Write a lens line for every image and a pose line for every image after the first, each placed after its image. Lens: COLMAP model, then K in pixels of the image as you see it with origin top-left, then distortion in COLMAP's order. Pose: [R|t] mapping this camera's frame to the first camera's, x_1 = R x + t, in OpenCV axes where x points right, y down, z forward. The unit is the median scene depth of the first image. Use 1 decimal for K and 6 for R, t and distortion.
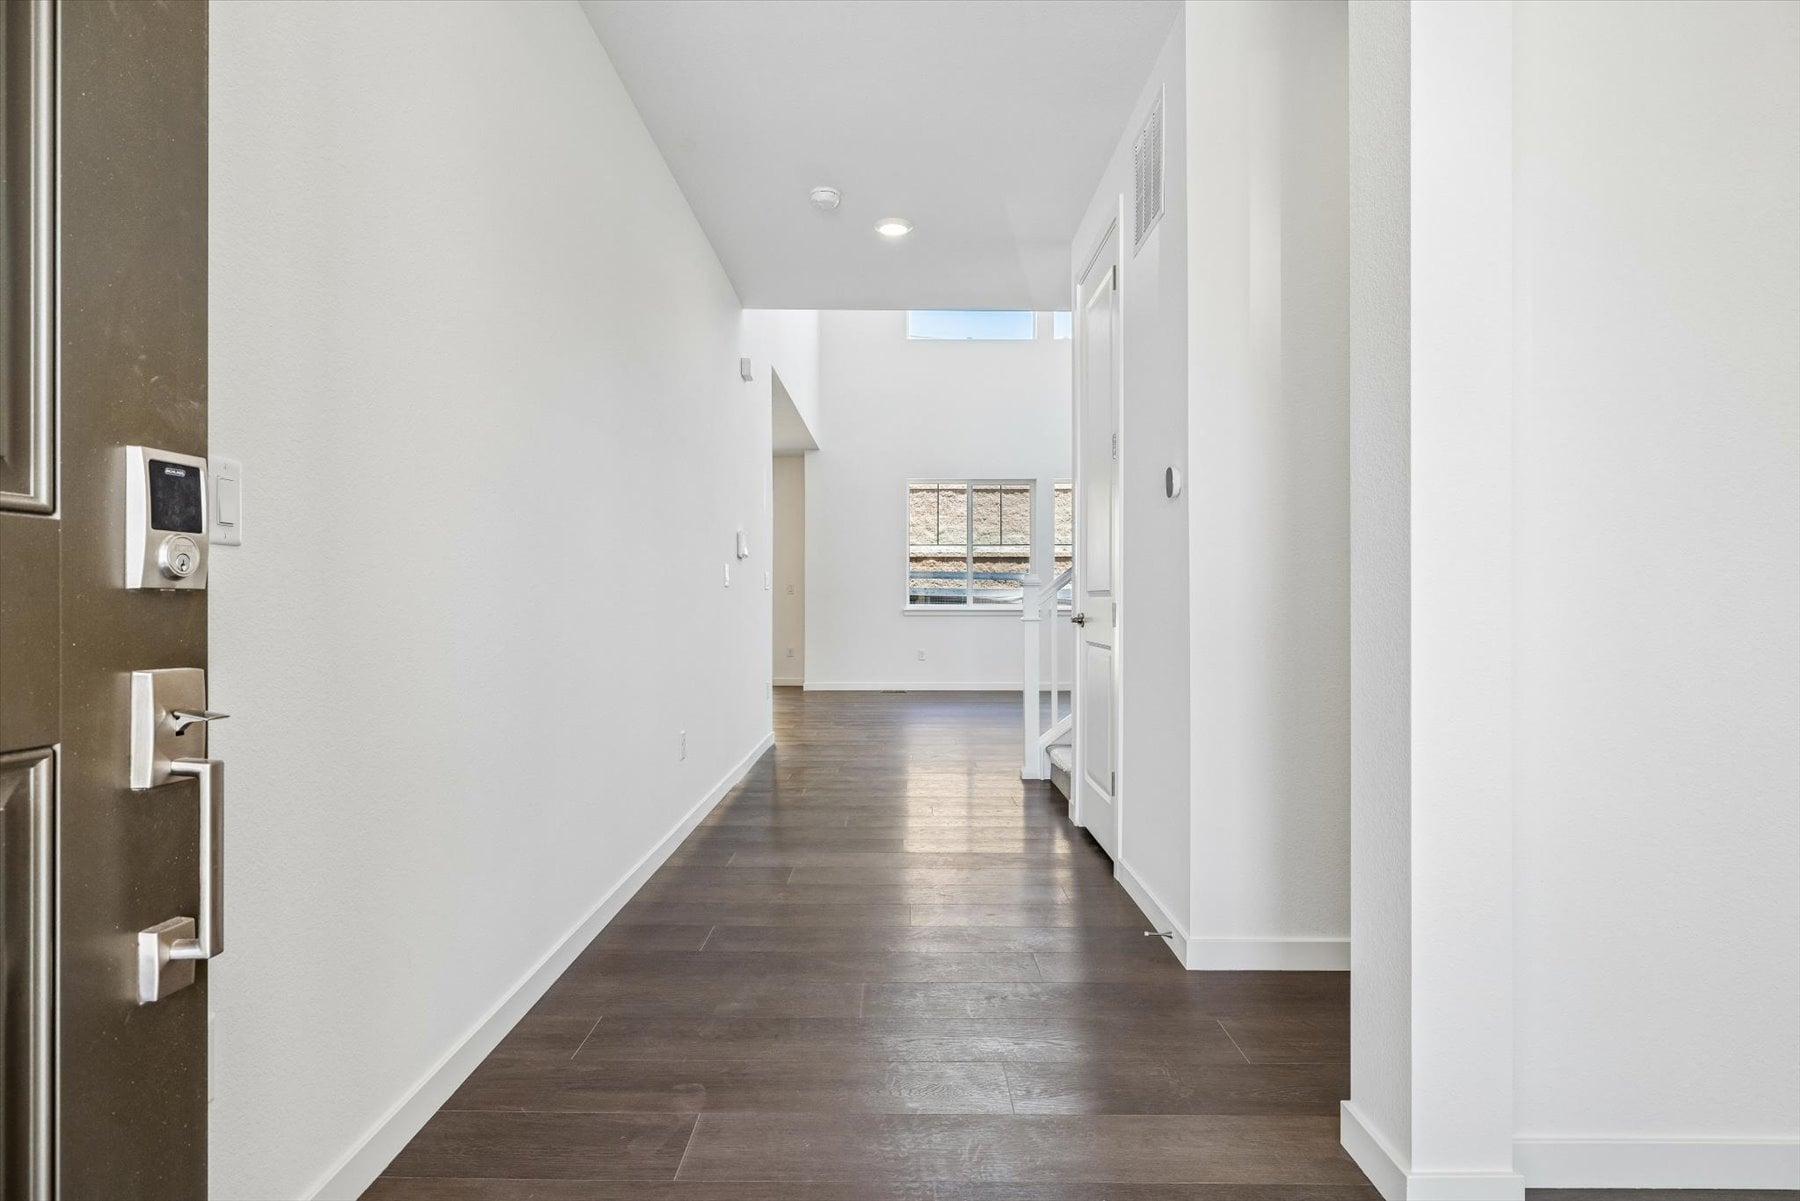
lens RADIAL K [[842.5, 0, 907.5], [0, 842.5, 596.7], [0, 0, 1]] dist [-0.000622, 0.000137]
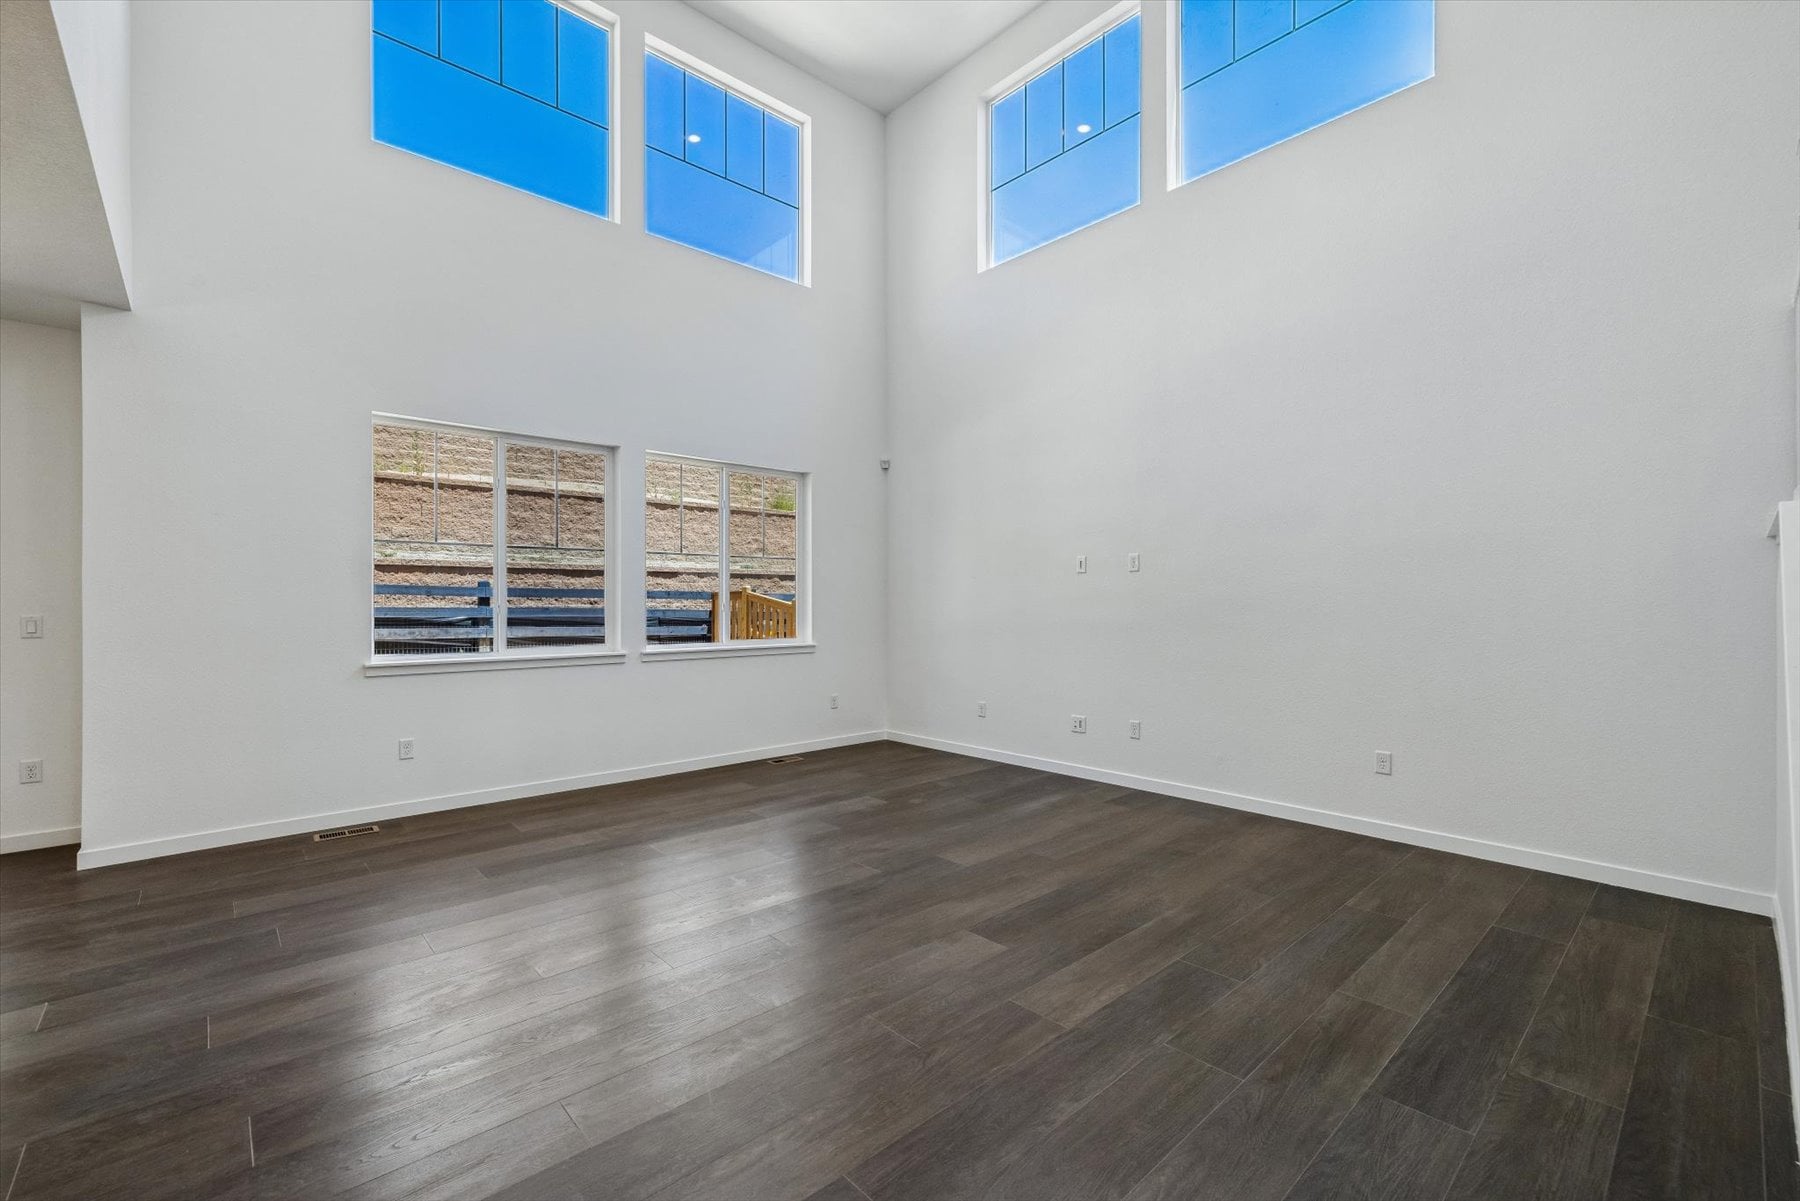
lens RADIAL K [[748.9, 0, 886.5], [0, 748.9, 600.2], [0, 0, 1]] dist [0.002113, 0.000159]
pose [[0.758399, -0.003001, 0.651784, -0.059431], [0.007863, 0.999959, -0.004546, -0.019169], [-0.651744, 0.008573, 0.758391, 0.433467]]
